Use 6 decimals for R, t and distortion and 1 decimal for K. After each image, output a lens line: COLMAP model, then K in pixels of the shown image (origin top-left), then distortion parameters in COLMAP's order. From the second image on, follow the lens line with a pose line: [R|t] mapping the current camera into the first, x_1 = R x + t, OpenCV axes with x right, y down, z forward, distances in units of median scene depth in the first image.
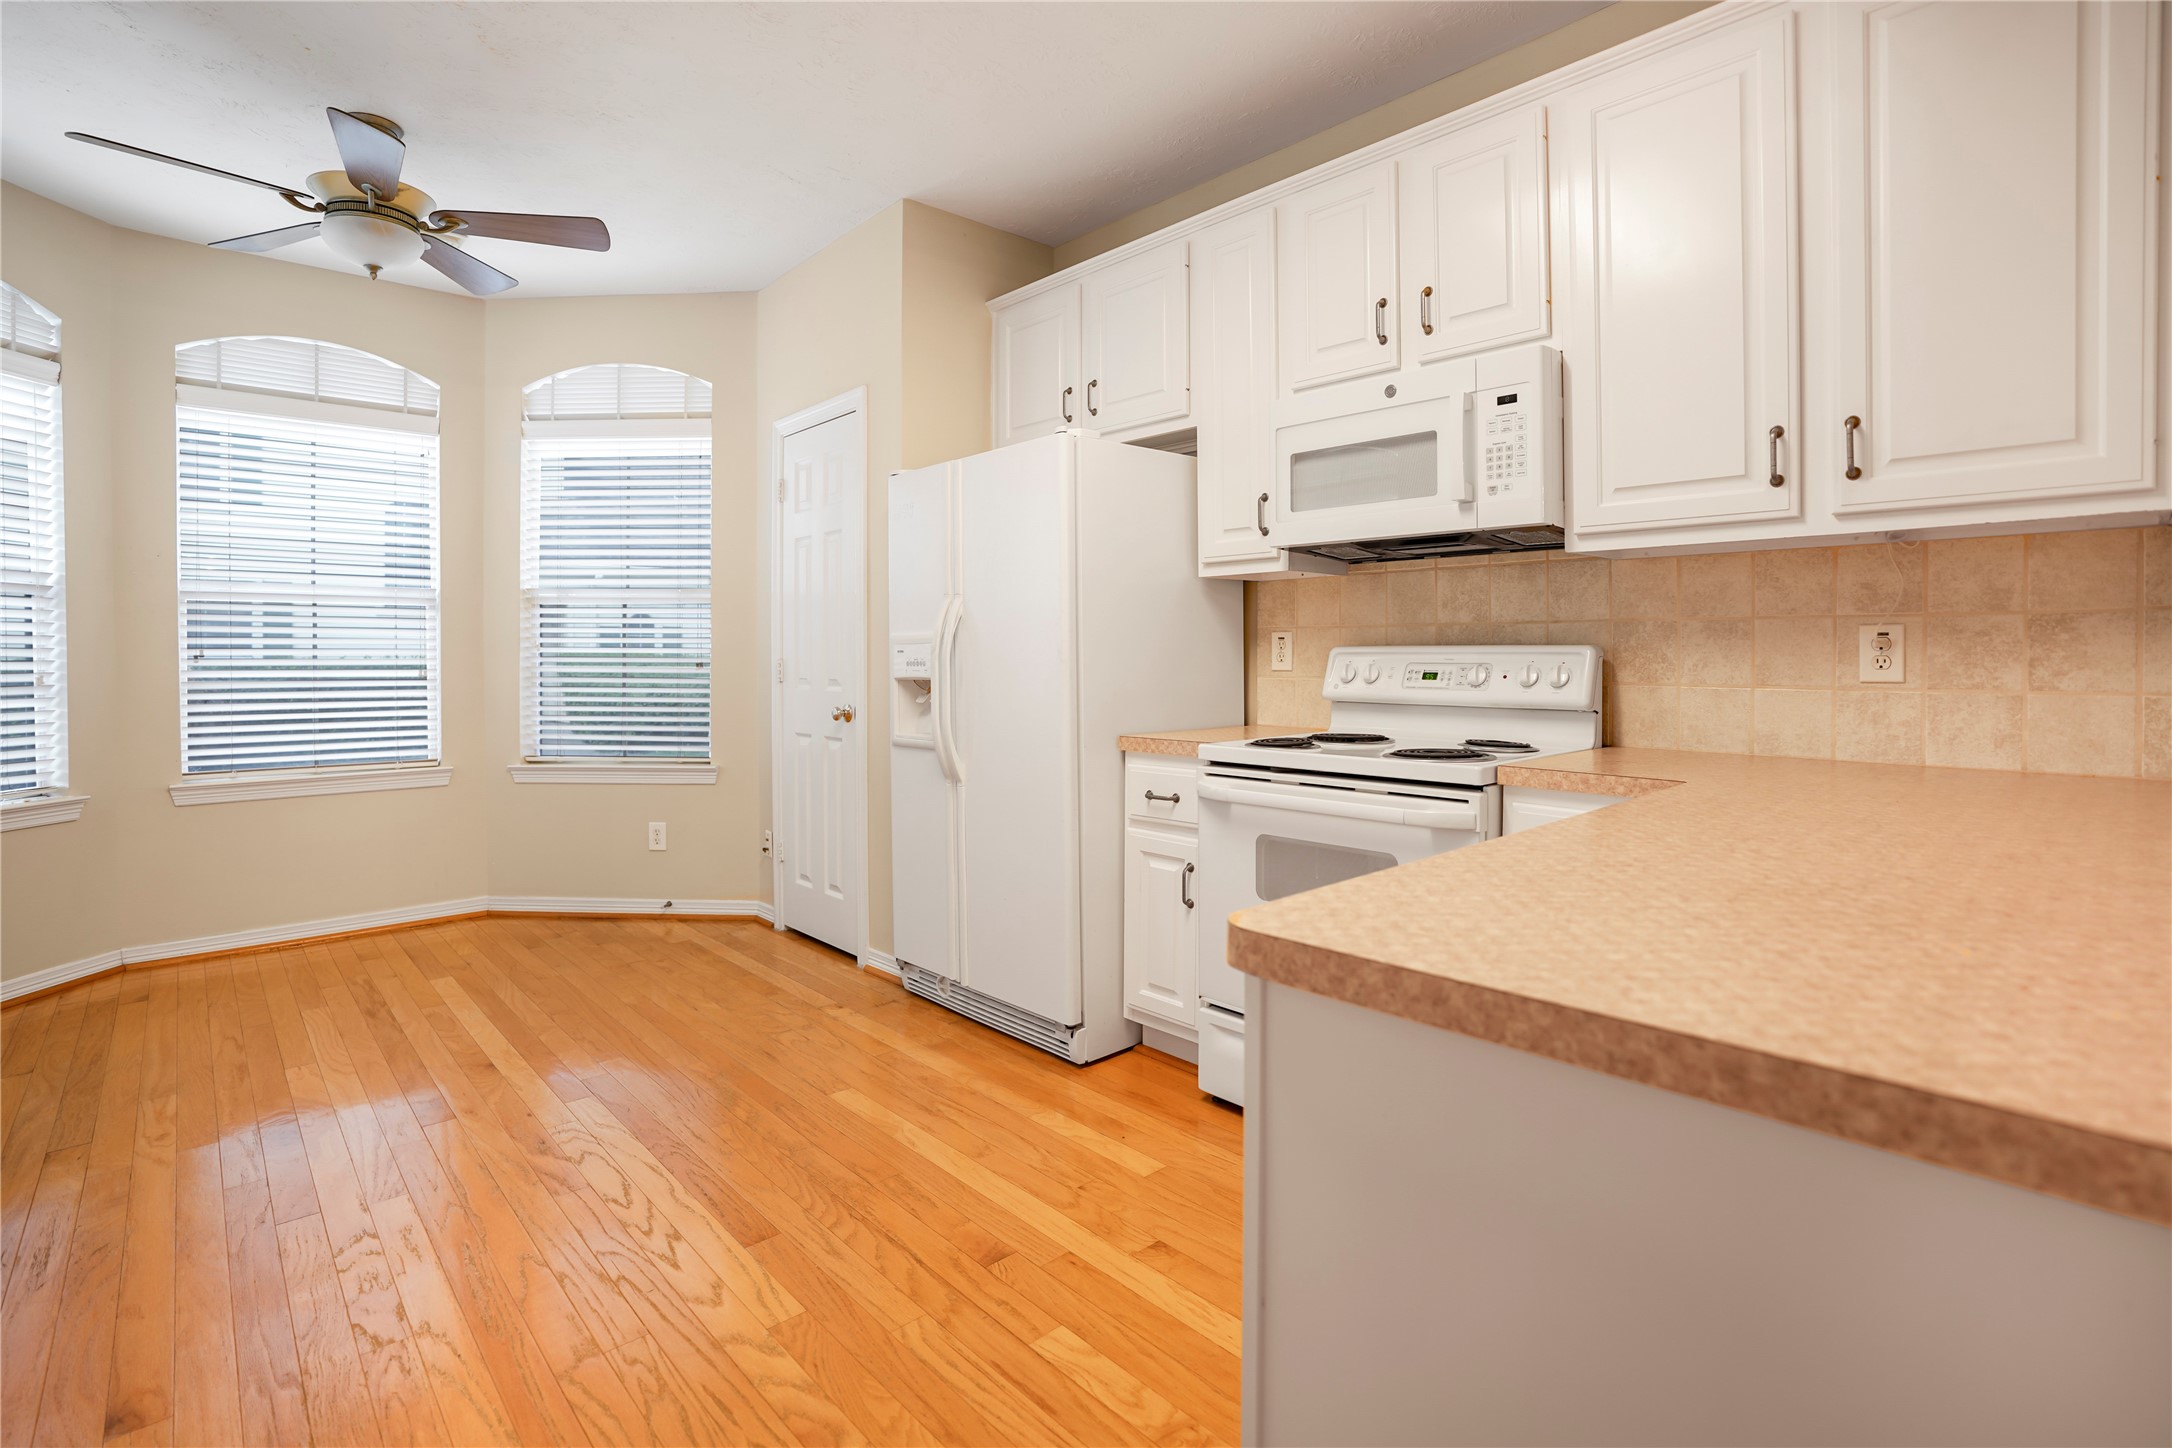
lens RADIAL K [[1012.8, 0, 1089.2], [0, 1012.8, 656.4], [0, 0, 1]] dist [-0.066332, 0.022045]
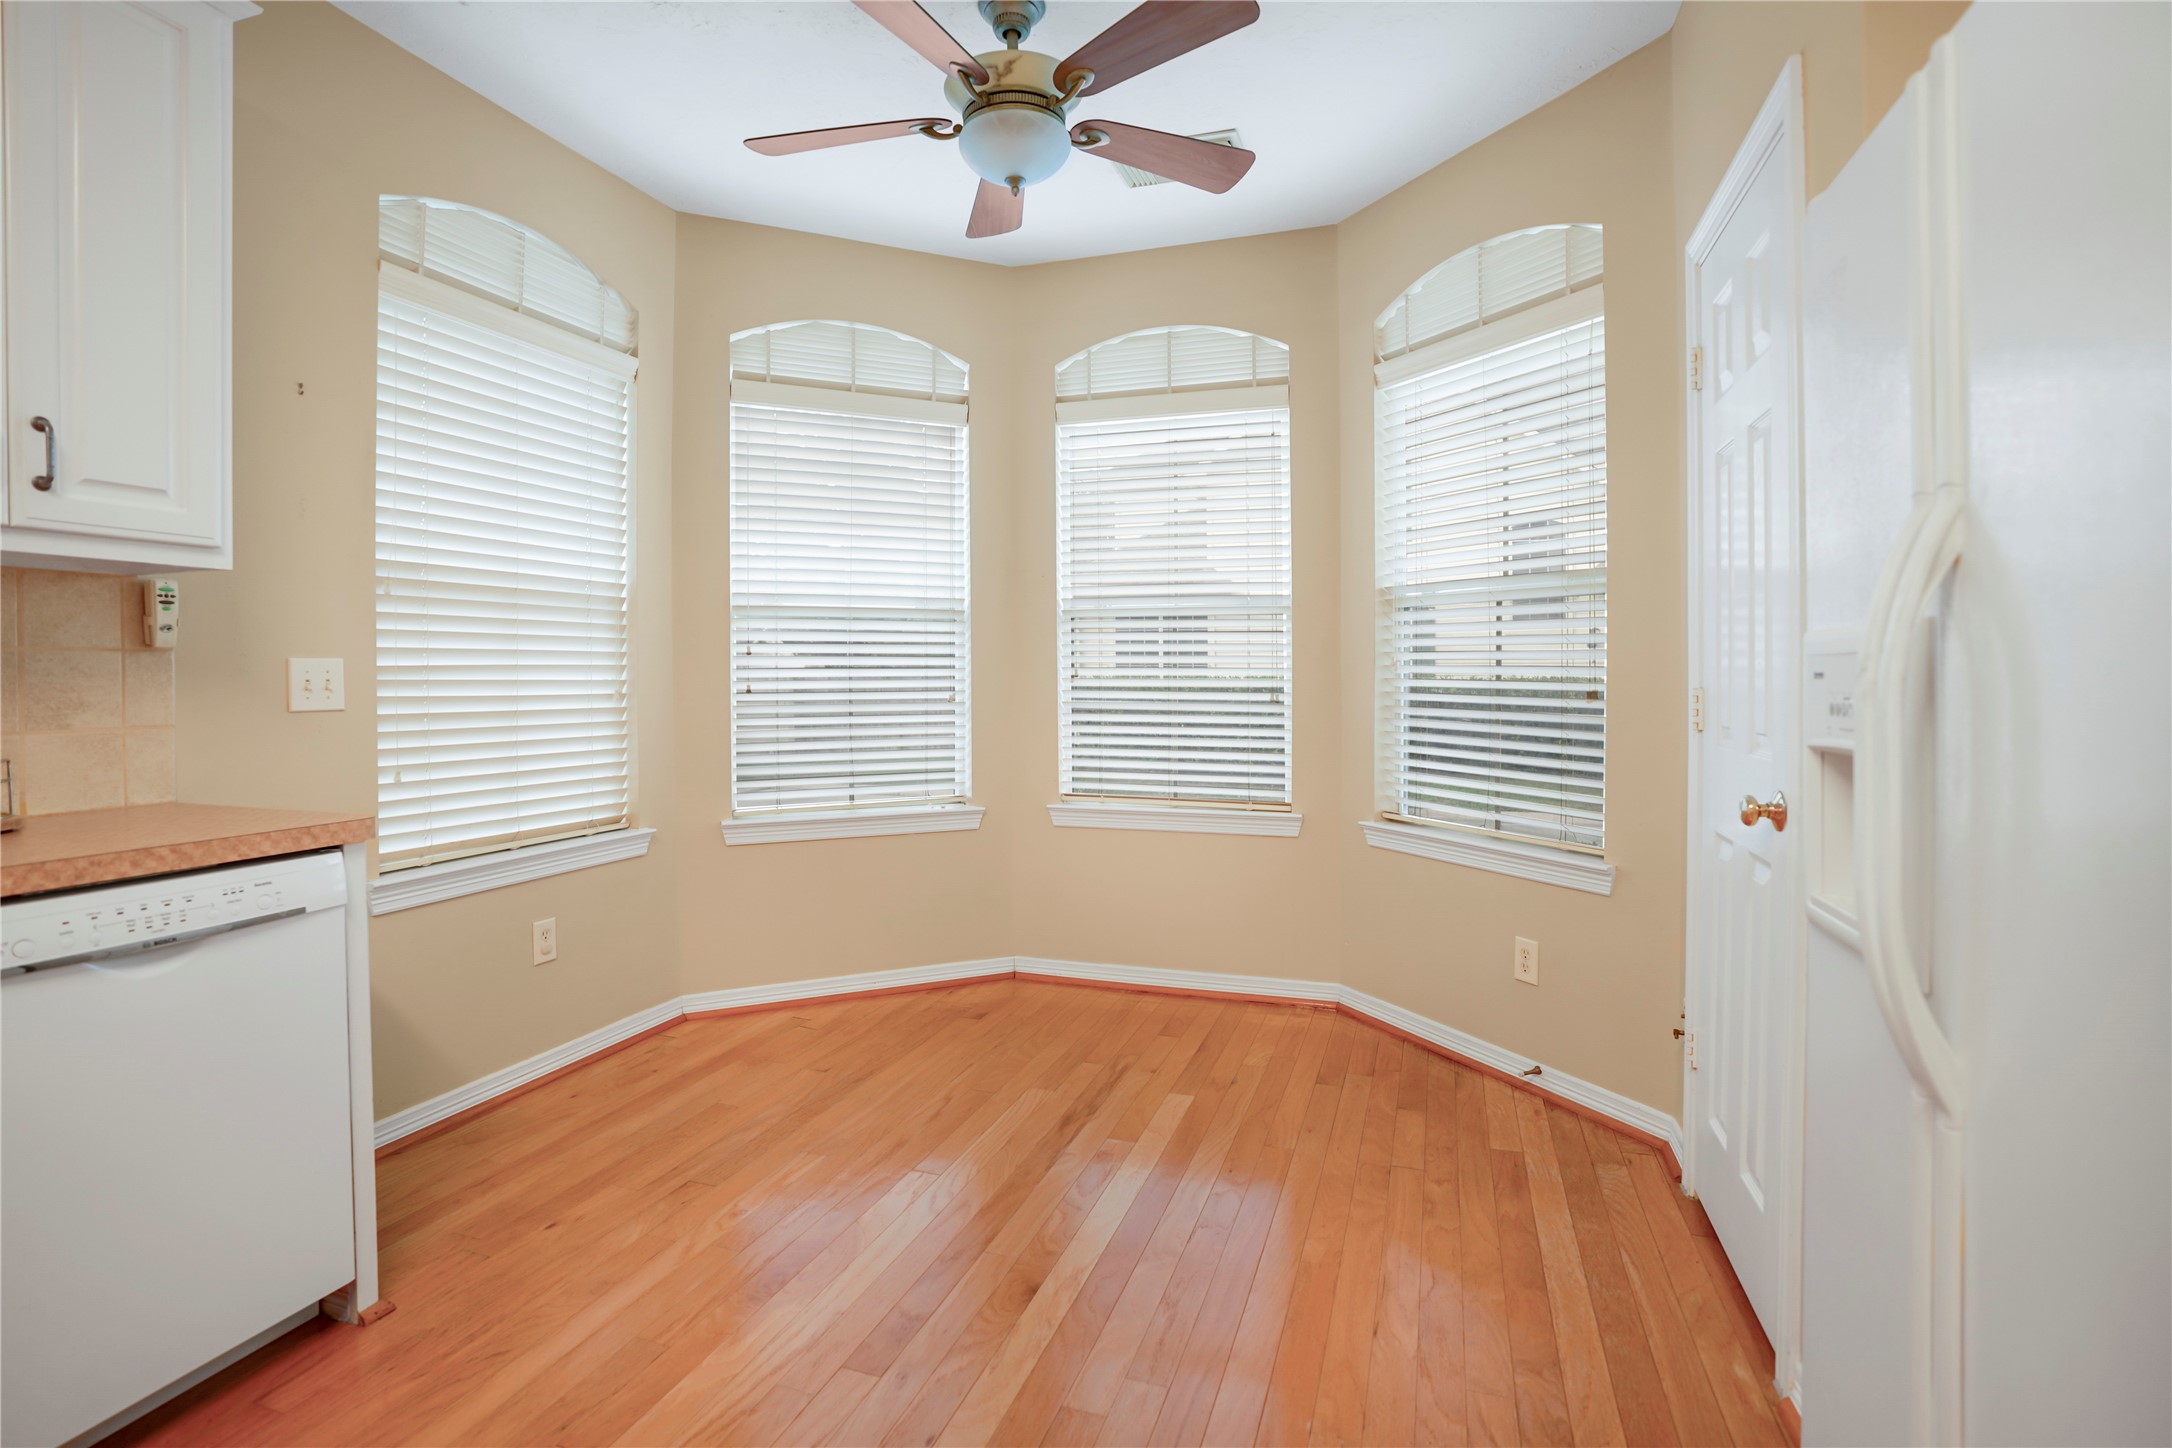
lens RADIAL K [[1026.8, 0, 1082.0], [0, 1026.8, 675.3], [0, 0, 1]] dist [-0.073079, -0.000006]
pose [[0.468317, 0.004440, -0.883549, 0.005228], [-0.003849, 0.999988, 0.002985, -0.004533], [0.883552, 0.002002, 0.468329, 0.601370]]
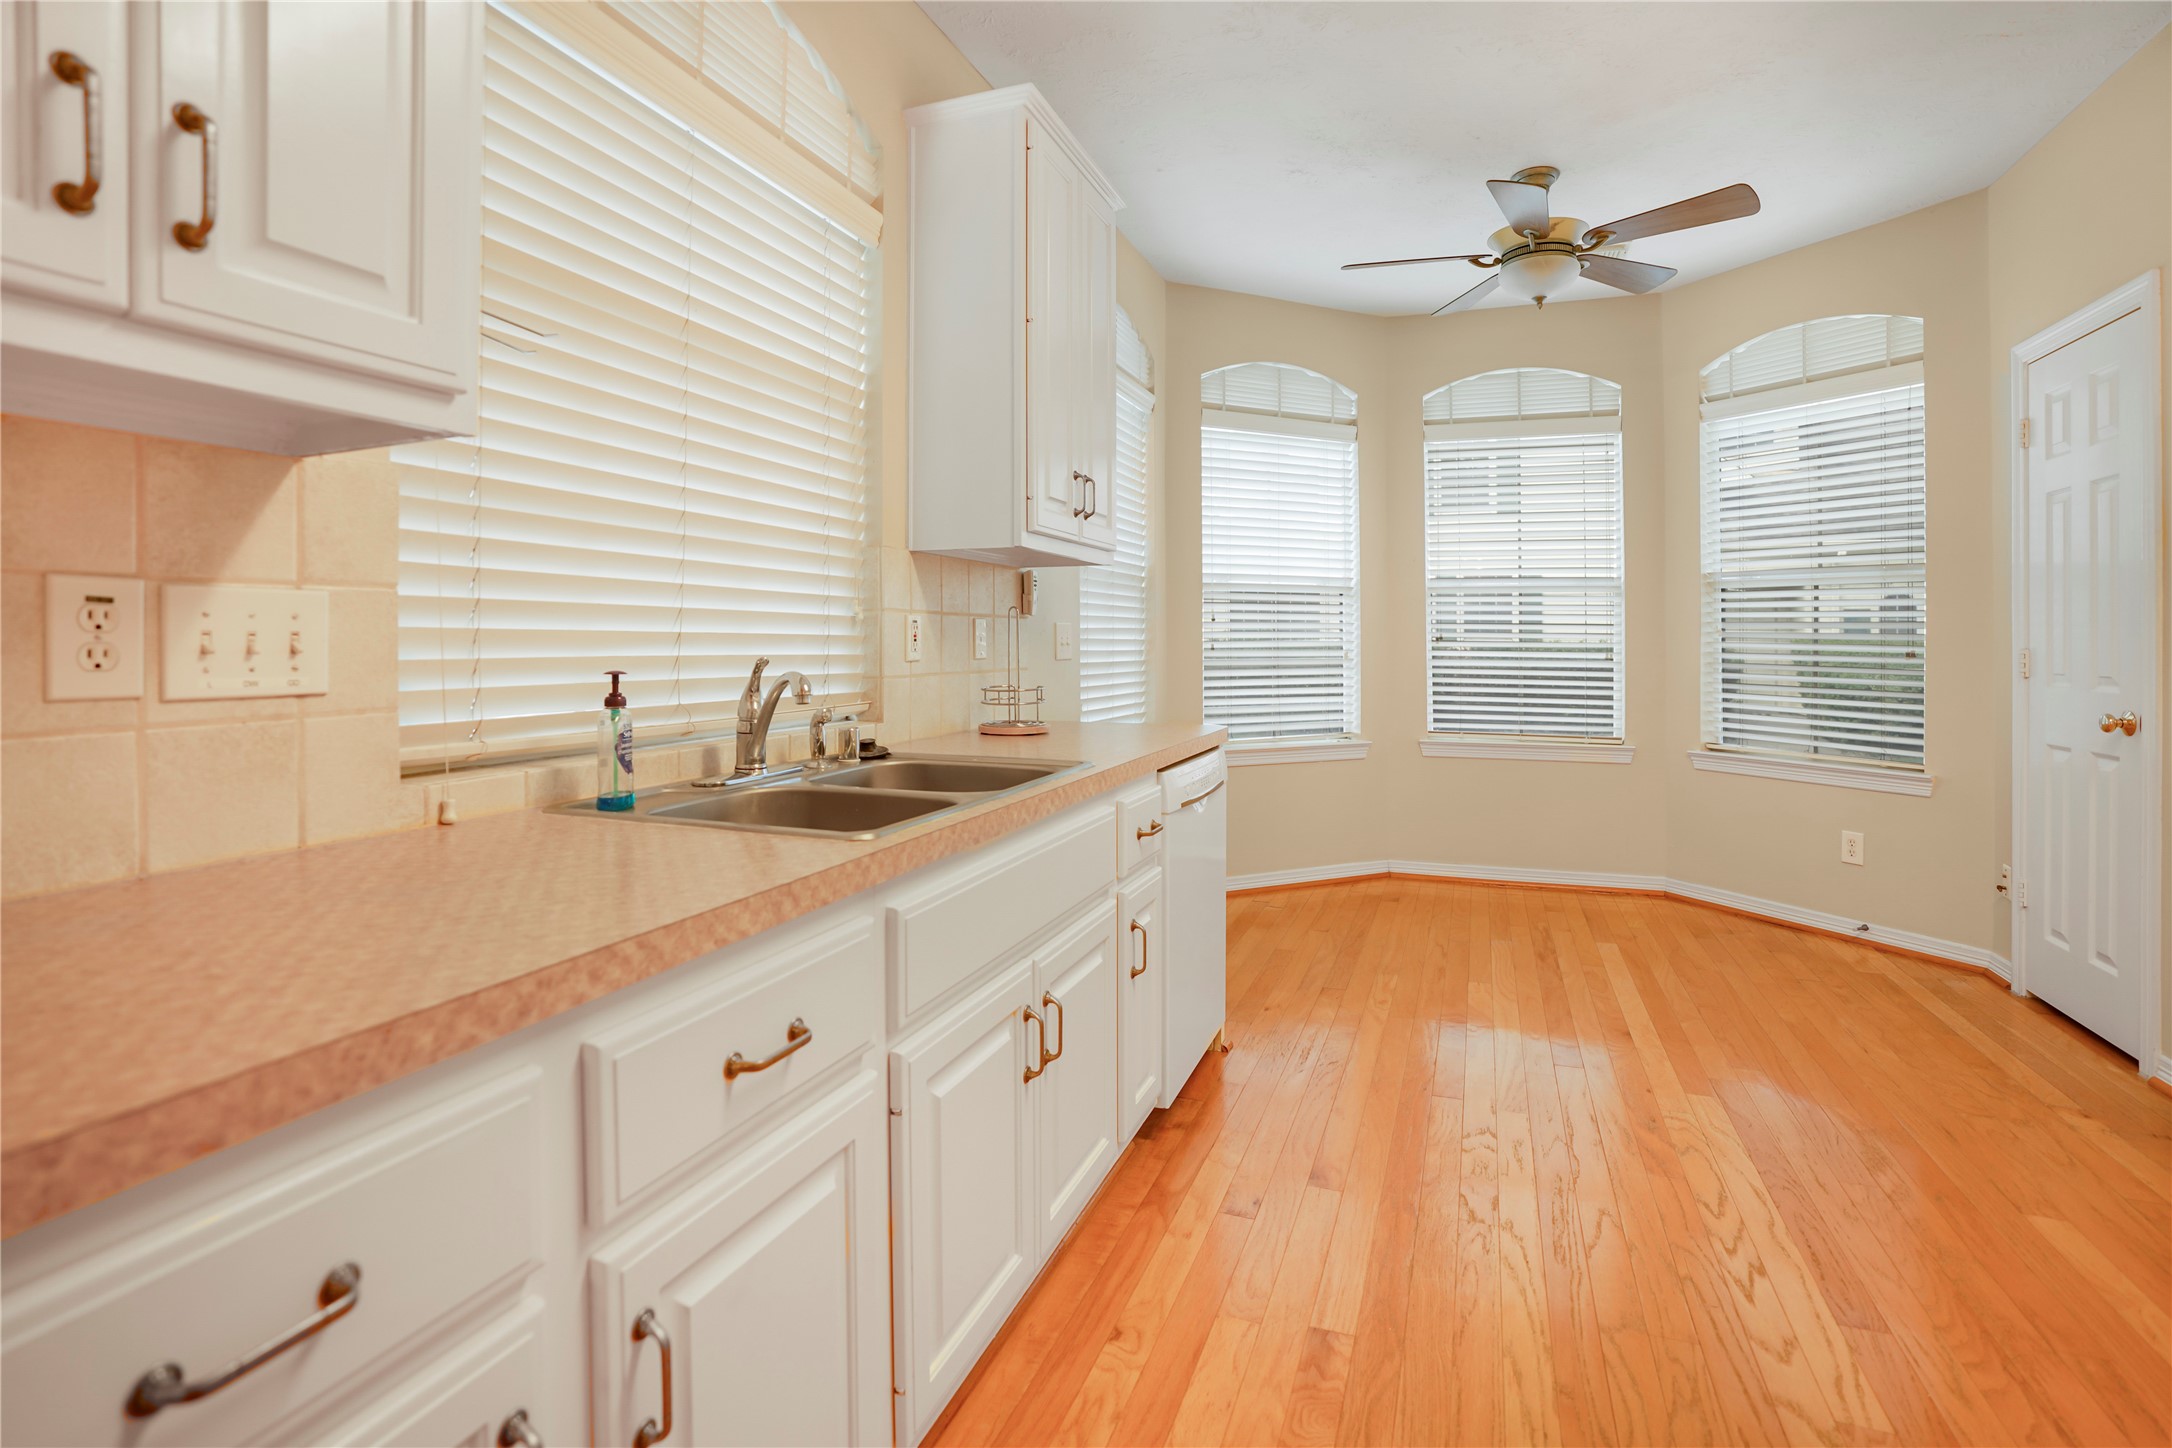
lens RADIAL K [[1023.3, 0, 1087.3], [0, 1023.3, 620.5], [0, 0, 1]] dist [-0.061294, 0.016590]
pose [[0.445939, -0.008685, -0.895021, 0.065653], [-0.010289, 0.999837, -0.014829, 0.000365], [0.895004, 0.015822, 0.445777, 0.008536]]
